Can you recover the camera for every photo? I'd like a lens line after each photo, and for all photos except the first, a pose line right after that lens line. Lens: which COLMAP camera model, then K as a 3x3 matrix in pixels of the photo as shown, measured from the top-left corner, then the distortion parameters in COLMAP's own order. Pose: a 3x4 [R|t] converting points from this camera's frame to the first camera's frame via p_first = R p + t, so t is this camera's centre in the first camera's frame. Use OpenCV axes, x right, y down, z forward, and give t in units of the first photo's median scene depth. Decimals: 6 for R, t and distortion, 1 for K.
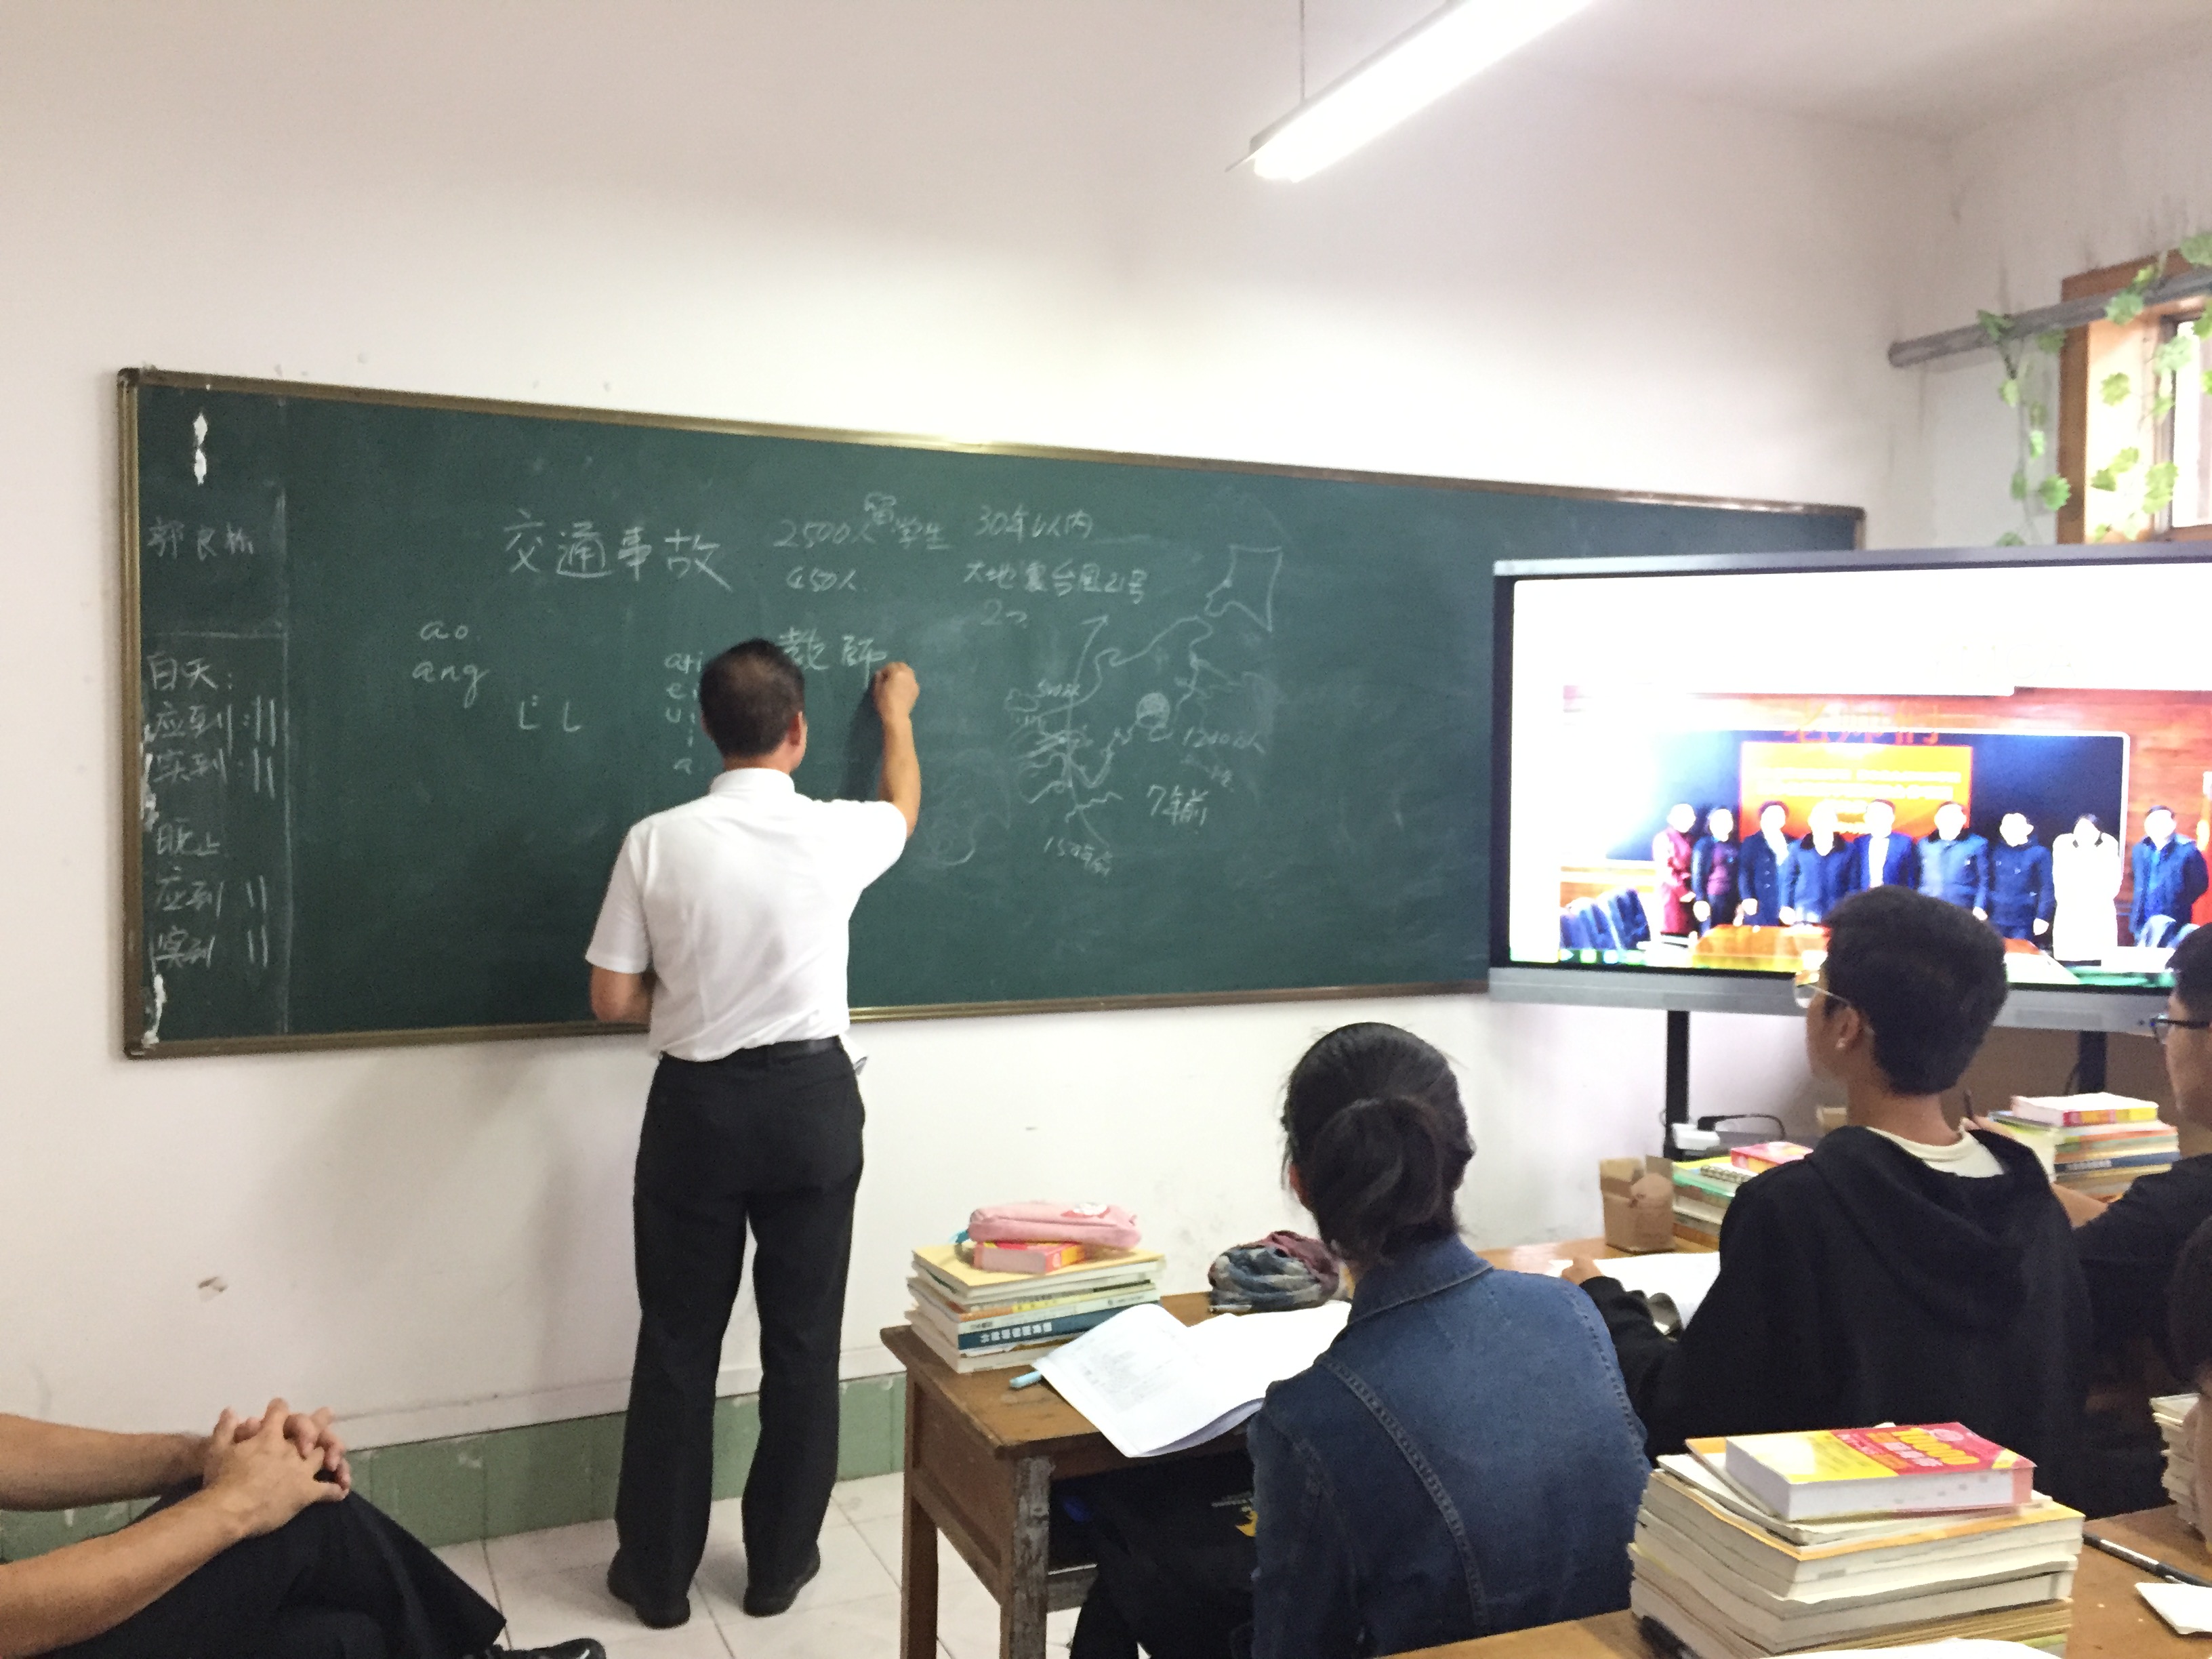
lens RADIAL K [[1886.7, 0, 1089.1], [0, 1886.7, 829.4], [0, 0, 1]] dist [0.078696, -0.089280]
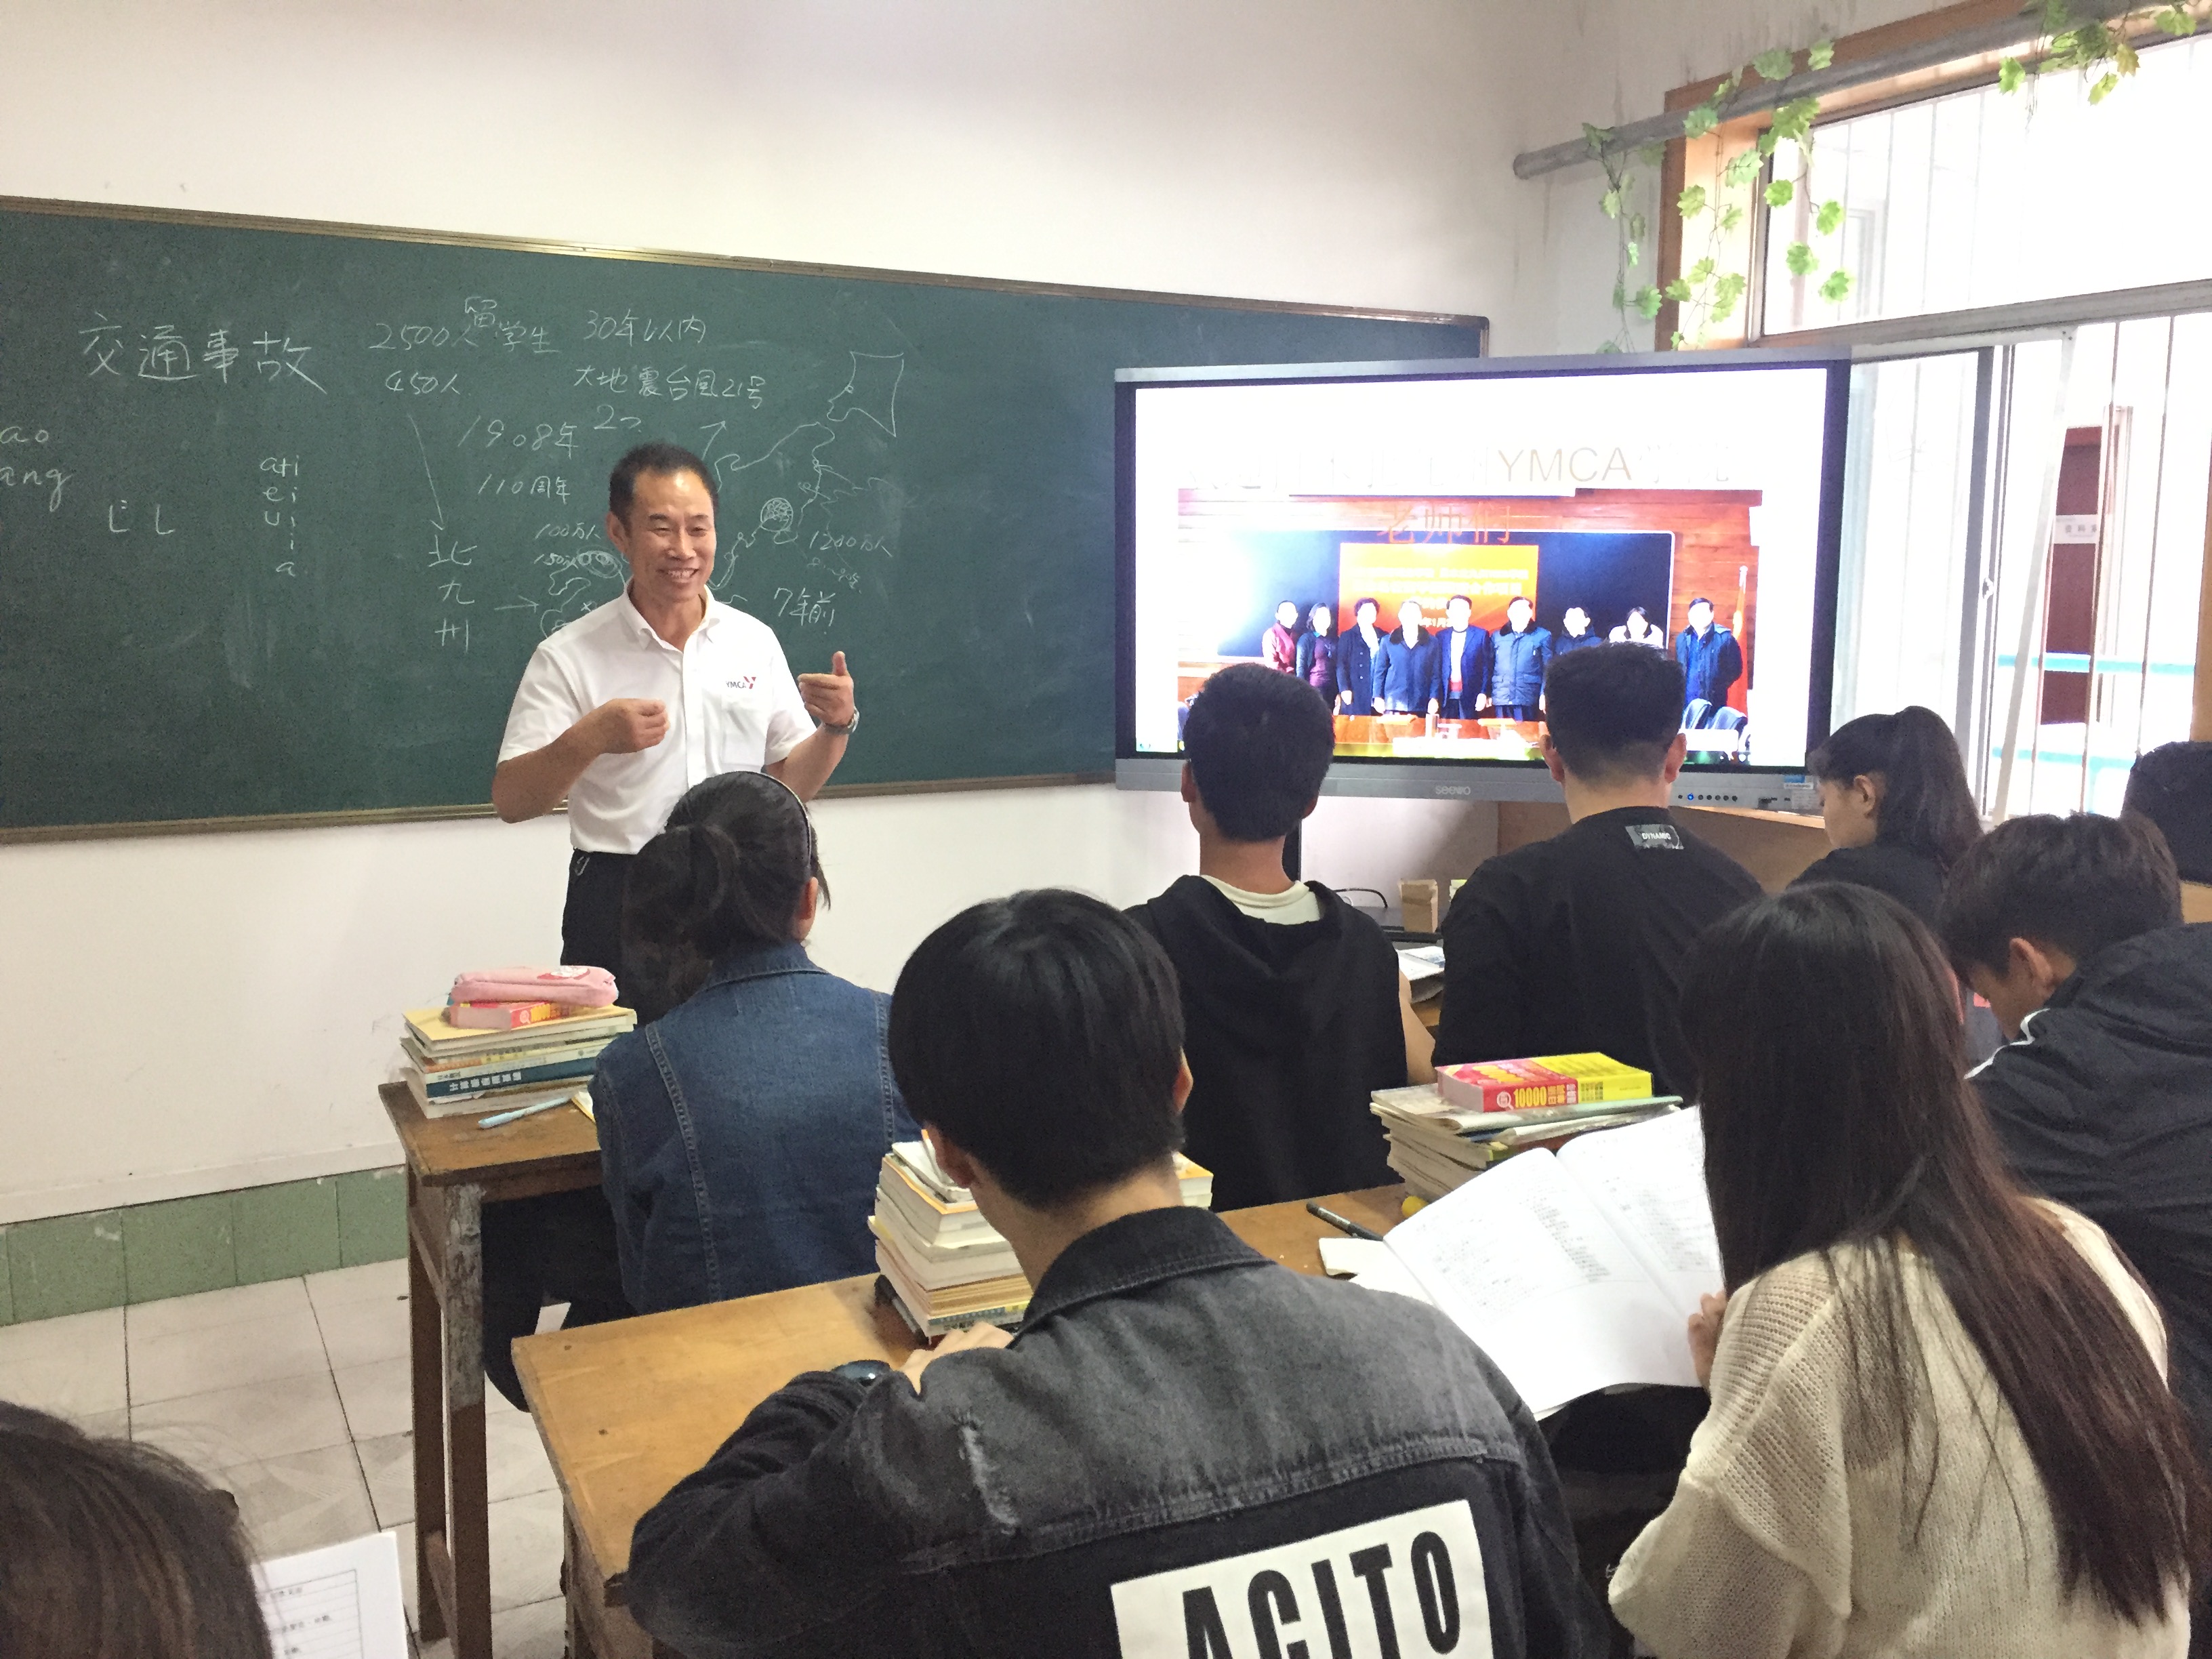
lens RADIAL K [[1886.7, 0, 1104.5], [0, 1886.7, 826.8], [0, 0, 1]] dist [0.078696, -0.089280]
pose [[0.997476, -0.017043, 0.068933, 0.139486], [0.010251, 0.995162, 0.097714, 0.007833], [-0.070265, -0.096761, 0.992824, -0.060911]]
